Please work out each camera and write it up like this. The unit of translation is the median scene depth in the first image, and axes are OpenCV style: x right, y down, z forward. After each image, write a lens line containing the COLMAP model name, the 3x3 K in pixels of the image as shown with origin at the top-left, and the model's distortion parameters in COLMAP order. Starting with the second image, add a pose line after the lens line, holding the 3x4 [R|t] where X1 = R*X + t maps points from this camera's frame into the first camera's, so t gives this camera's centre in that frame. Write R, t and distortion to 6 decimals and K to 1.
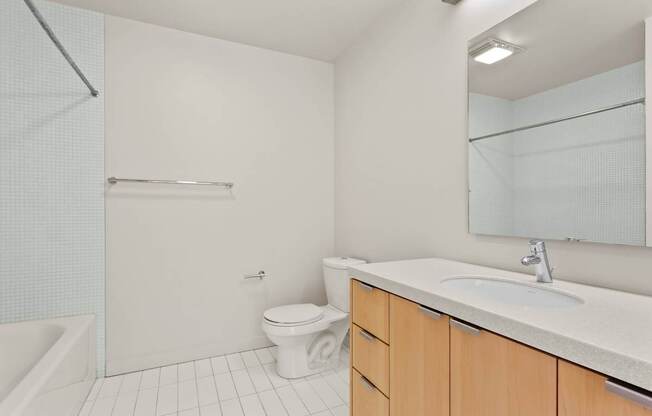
lens RADIAL K [[318.2, 0, 325.4], [0, 318.2, 212.4], [0, 0, 1]] dist [-0.001415, 0.000083]
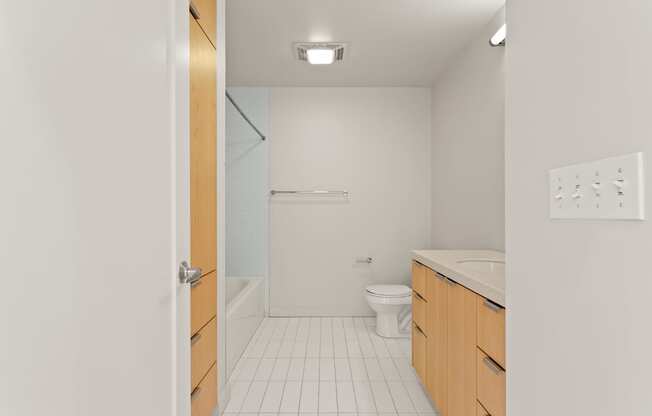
lens RADIAL K [[318.2, 0, 326.2], [0, 318.2, 208.2], [0, 0, 1]] dist [-0.001415, 0.000083]
pose [[0.909082, -0.002296, -0.416611, 0.227182], [-0.000959, 0.999971, -0.007605, -0.009877], [0.416616, 0.007314, 0.909053, -0.323287]]
